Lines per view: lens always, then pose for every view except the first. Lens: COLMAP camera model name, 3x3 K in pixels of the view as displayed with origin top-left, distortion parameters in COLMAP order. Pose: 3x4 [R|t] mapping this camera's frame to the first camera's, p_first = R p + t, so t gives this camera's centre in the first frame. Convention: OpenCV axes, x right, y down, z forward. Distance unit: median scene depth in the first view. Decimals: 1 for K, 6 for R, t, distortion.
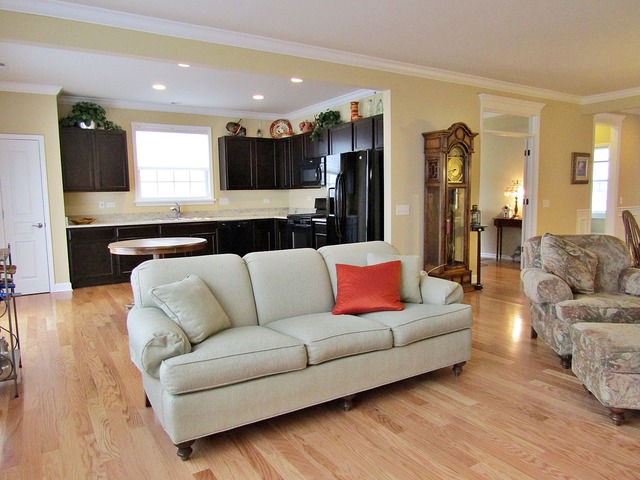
lens RADIAL K [[455.6, 0, 320.0], [0, 455.6, 240.0], [0, 0, 1]] dist [-0.006365, -0.005784]
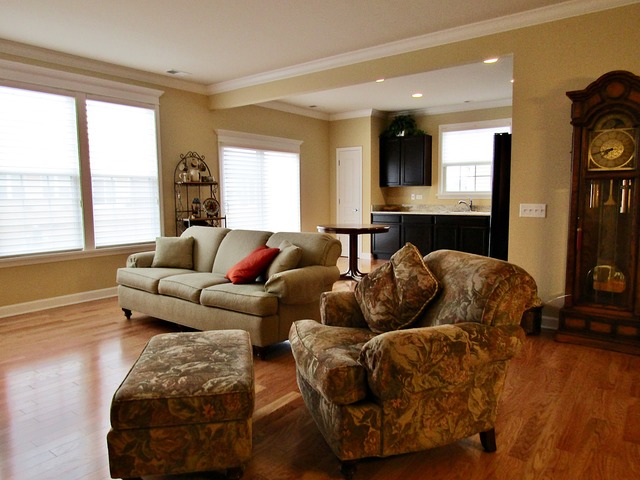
lens RADIAL K [[455.6, 0, 320.0], [0, 455.6, 240.0], [0, 0, 1]] dist [-0.006365, -0.005784]
pose [[0.350462, 0.107281, -0.930412, 0.572303], [-0.097161, 0.992222, 0.077810, -0.031580], [0.931524, 0.063131, 0.358160, 0.320645]]
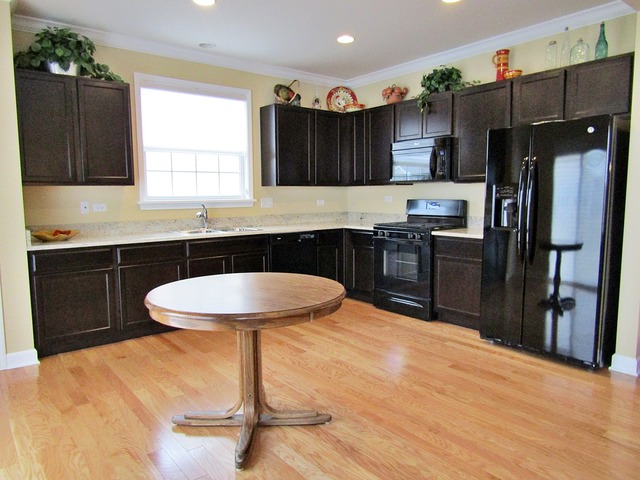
lens RADIAL K [[455.6, 0, 320.0], [0, 455.6, 240.0], [0, 0, 1]] dist [-0.006365, -0.005784]
pose [[0.993494, -0.001678, 0.113870, -0.232819], [0.001722, 0.999998, -0.000286, -0.032797], [-0.113870, 0.000481, 0.993496, 0.359034]]
